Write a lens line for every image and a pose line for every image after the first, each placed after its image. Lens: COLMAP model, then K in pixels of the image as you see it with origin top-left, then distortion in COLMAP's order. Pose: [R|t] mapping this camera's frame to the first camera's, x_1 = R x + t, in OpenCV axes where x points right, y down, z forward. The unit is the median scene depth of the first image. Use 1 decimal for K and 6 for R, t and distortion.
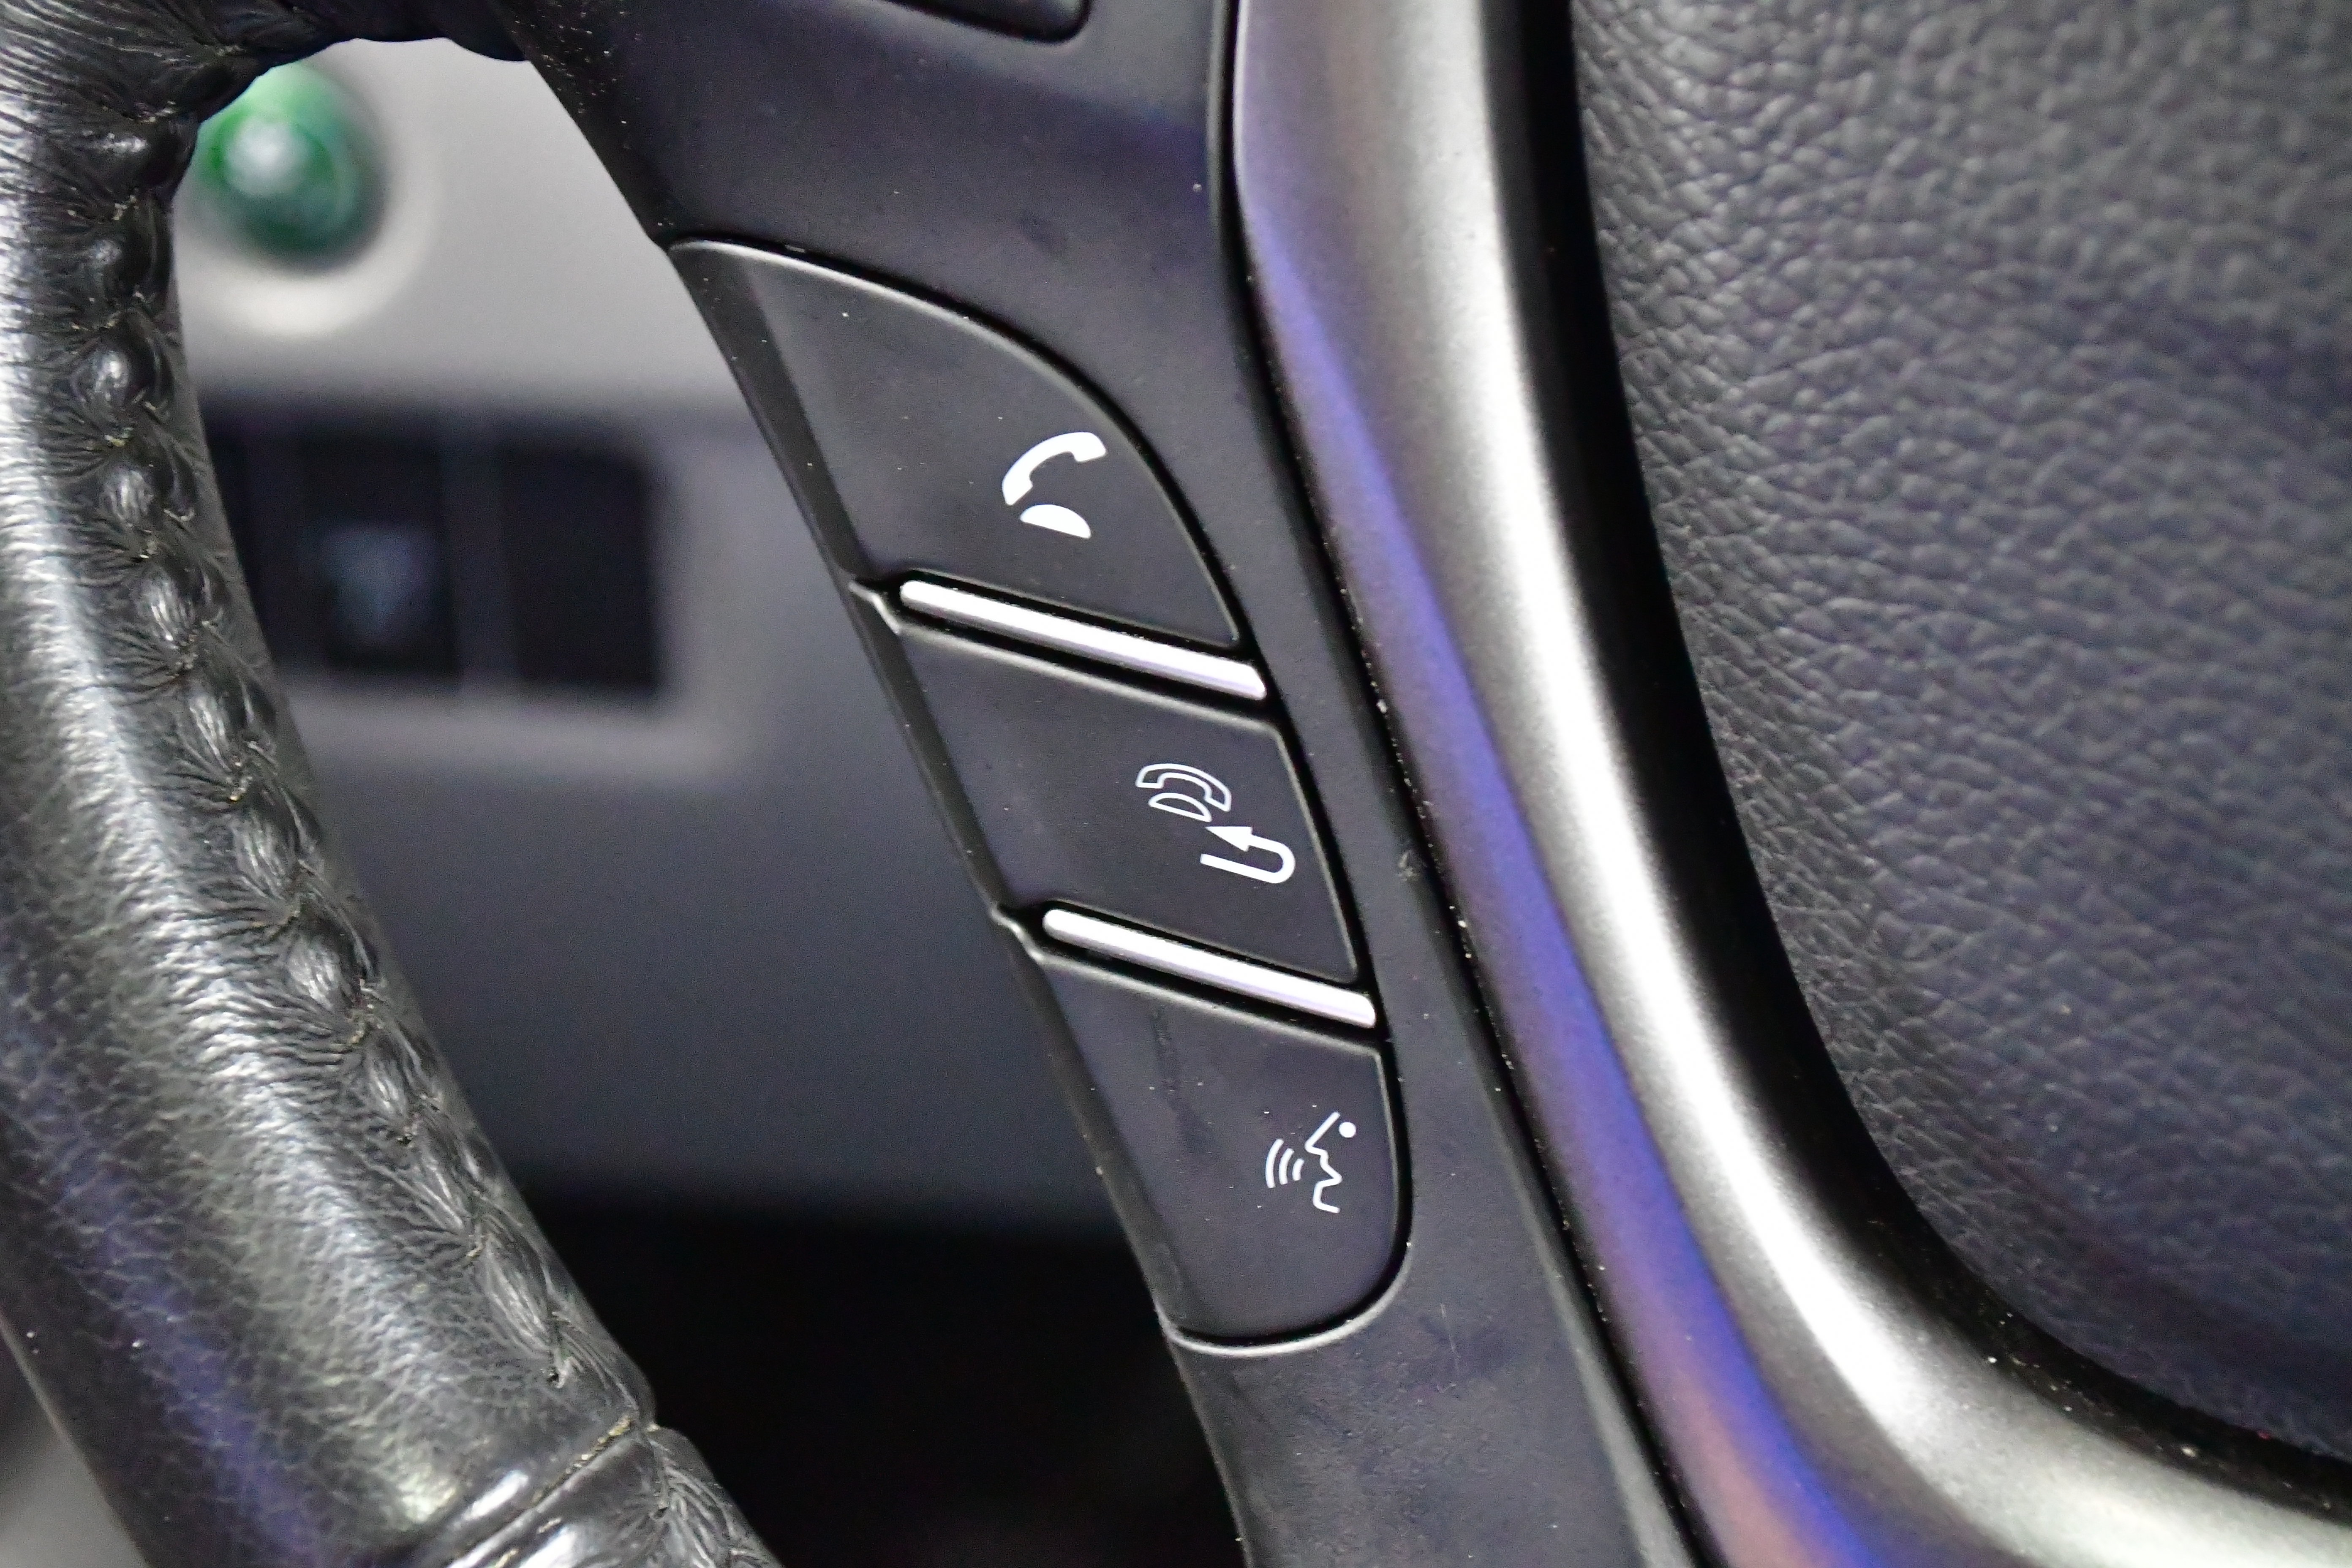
lens RADIAL K [[4024.6, 0, 1178.7], [0, 4024.6, 778.4], [0, 0, 1]] dist [0.019209, 0.000000]
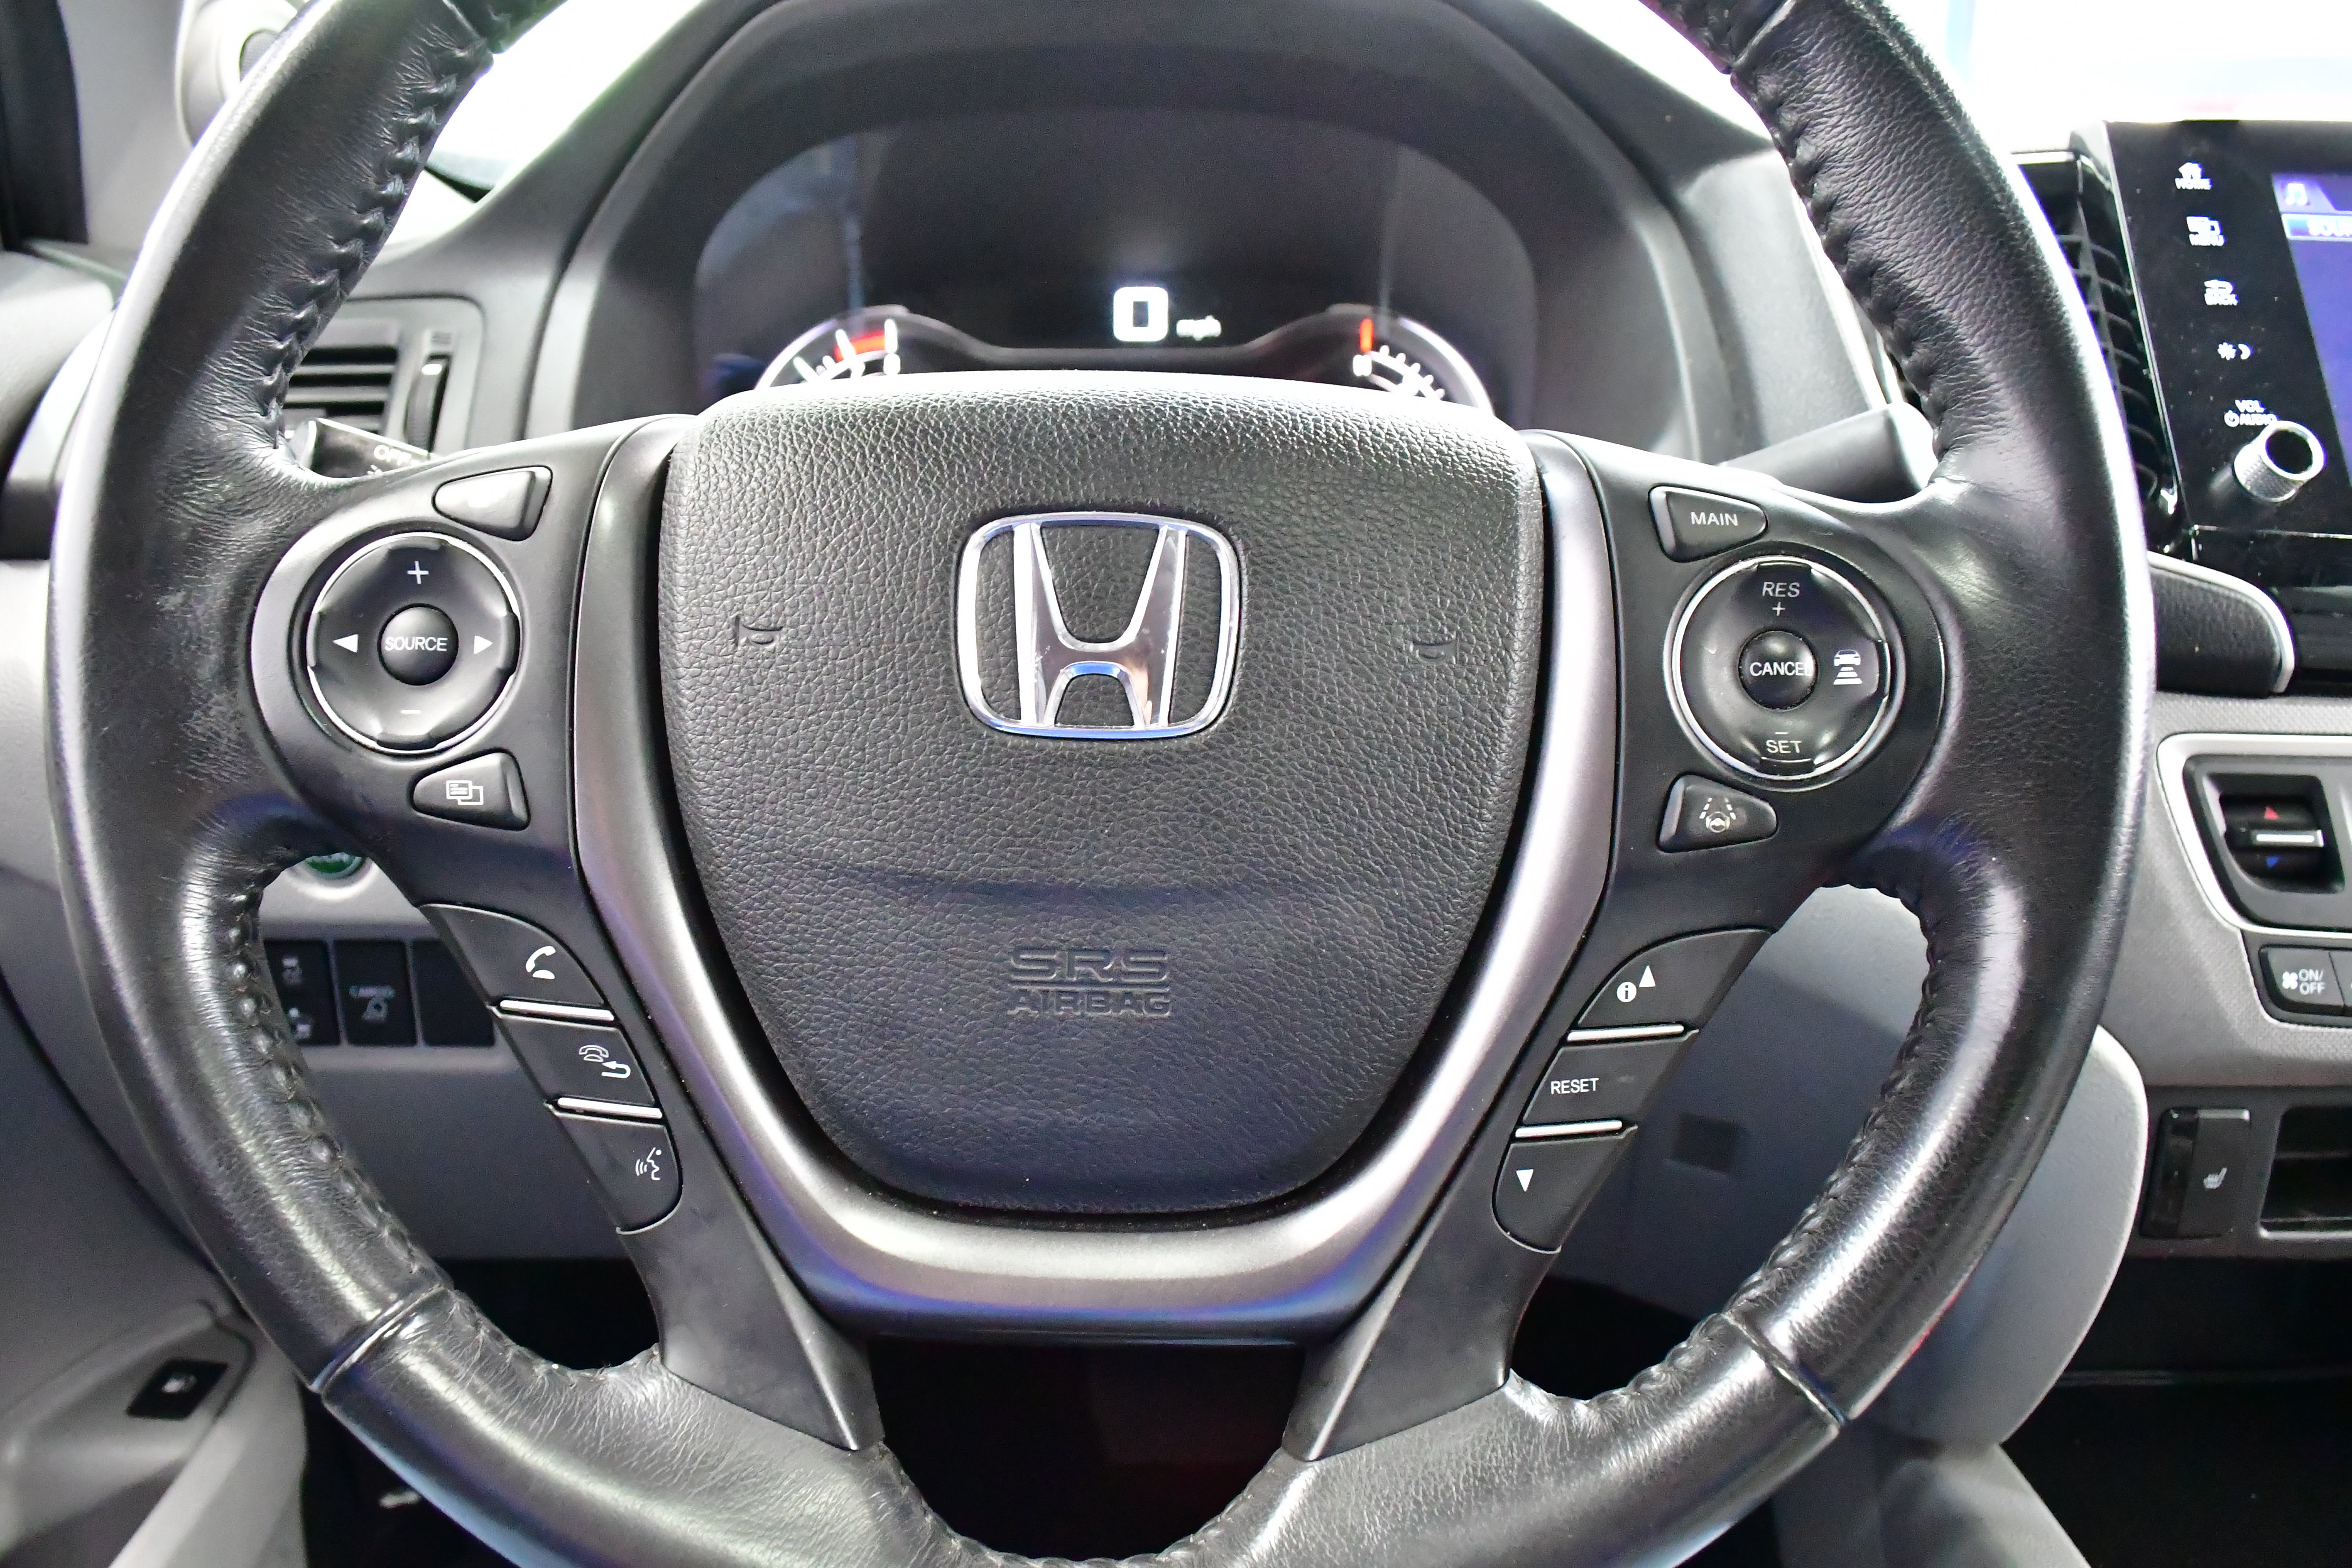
lens RADIAL K [[1859.0, 0, 1158.9], [0, 1859.0, 794.2], [0, 0, 1]] dist [-0.071386, 0.009368]
pose [[0.975778, -0.120514, 0.182574, 0.200592], [0.152559, 0.973019, -0.173087, 0.127587], [-0.156788, 0.196748, 0.967837, -0.542295]]
